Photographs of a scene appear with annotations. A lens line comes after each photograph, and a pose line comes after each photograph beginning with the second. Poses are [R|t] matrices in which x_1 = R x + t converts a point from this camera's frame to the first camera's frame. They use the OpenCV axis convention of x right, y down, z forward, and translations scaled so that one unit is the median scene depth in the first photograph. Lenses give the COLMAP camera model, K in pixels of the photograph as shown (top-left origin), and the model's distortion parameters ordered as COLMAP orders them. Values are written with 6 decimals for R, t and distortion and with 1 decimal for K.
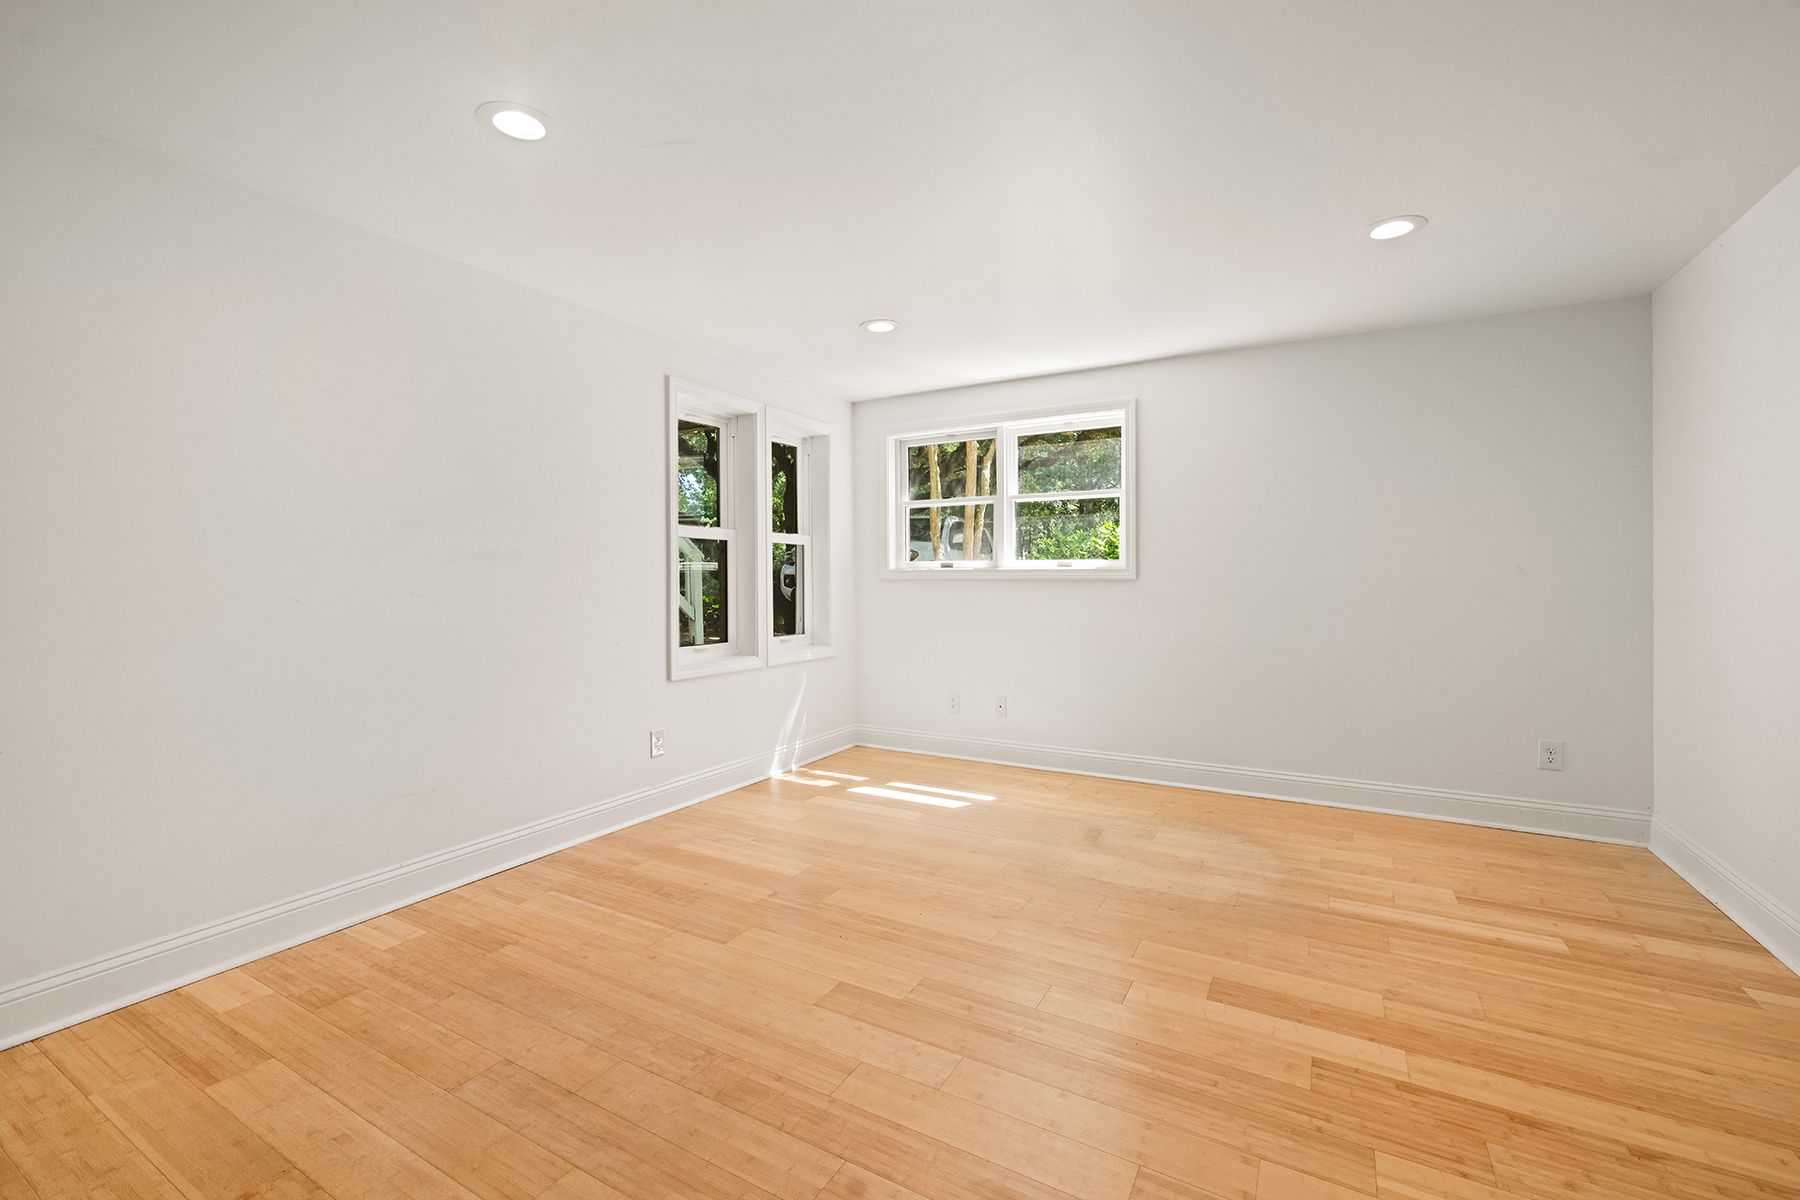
lens RADIAL K [[719.4, 0, 902.6], [0, 719.4, 589.8], [0, 0, 1]] dist [0.000413, -0.000137]
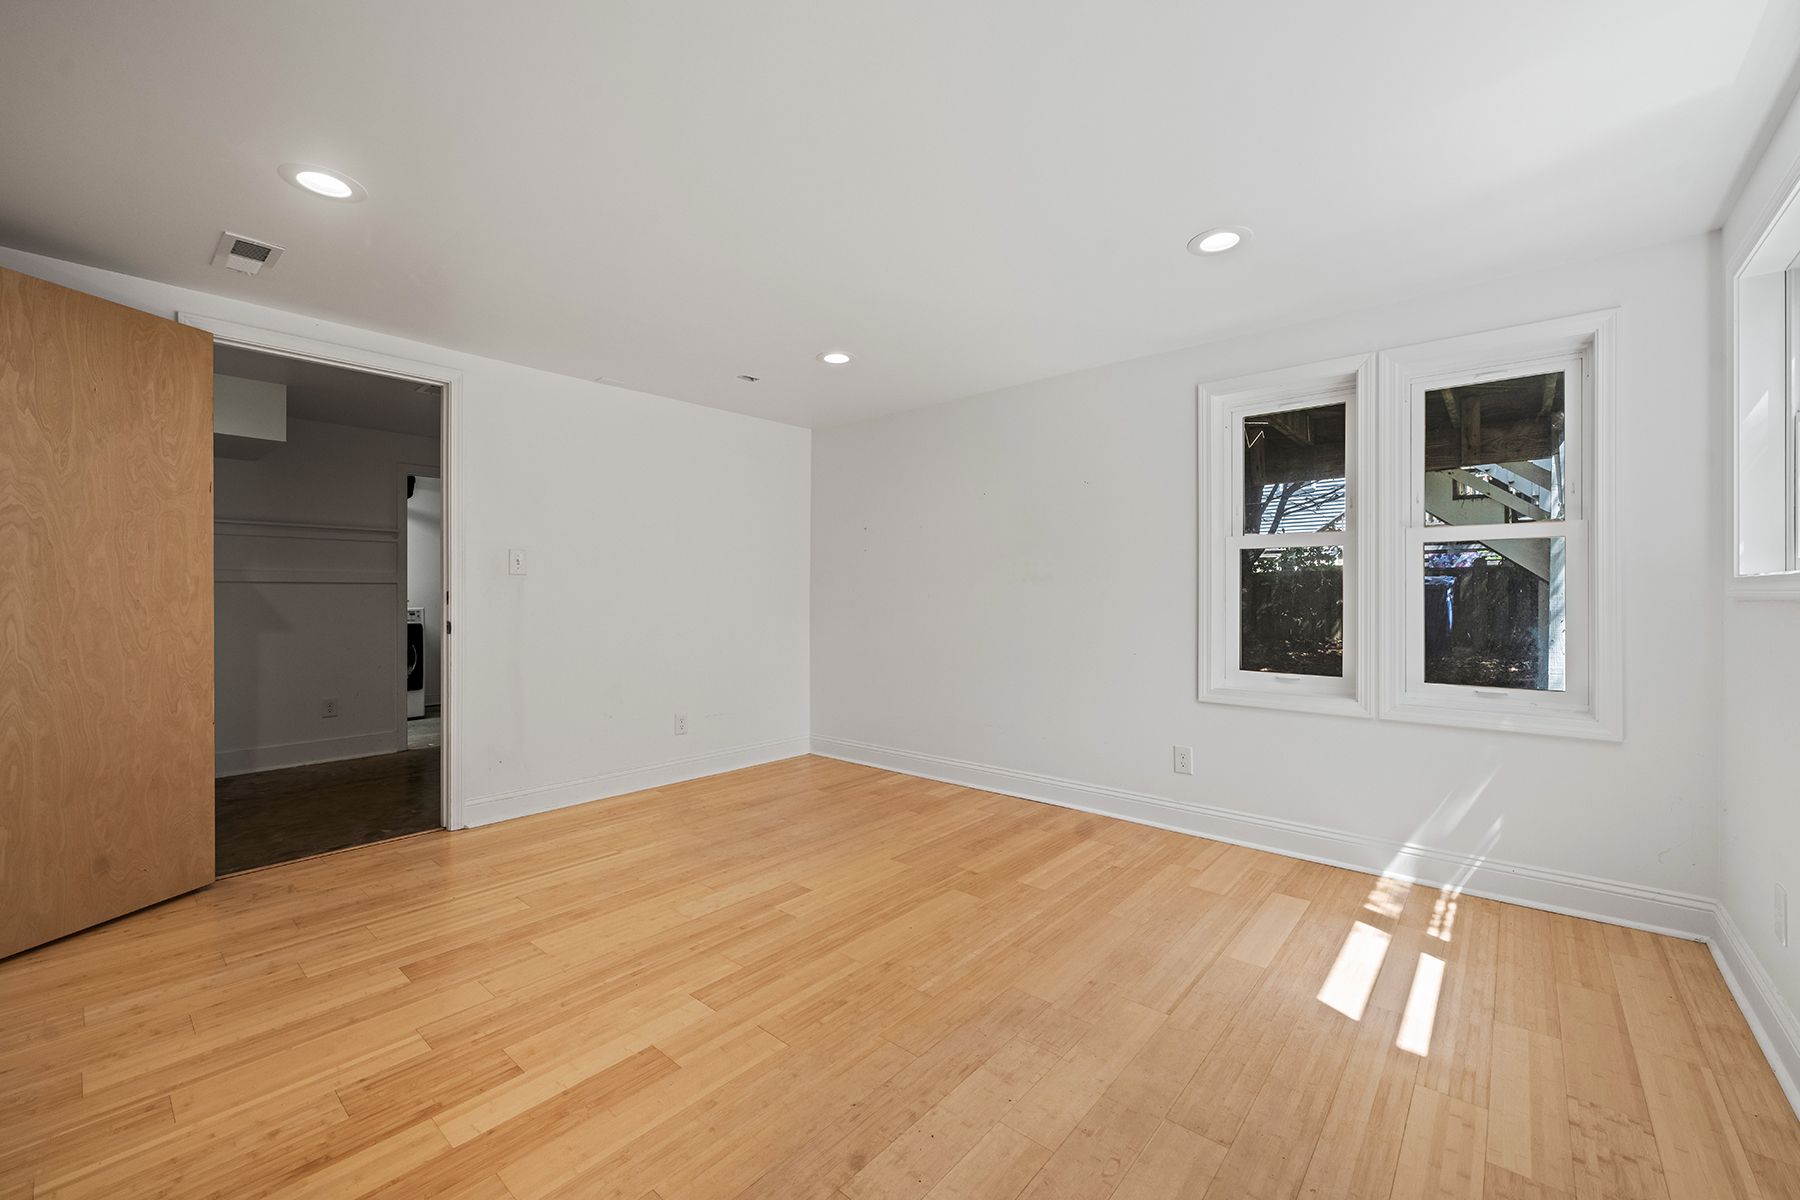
lens RADIAL K [[719.4, 0, 902.6], [0, 719.4, 589.8], [0, 0, 1]] dist [0.000413, -0.000137]
pose [[-0.171256, -0.003201, -0.985221, 1.095153], [-0.012128, 0.999926, -0.001141, -0.014040], [0.985152, 0.011754, -0.171282, 1.258930]]
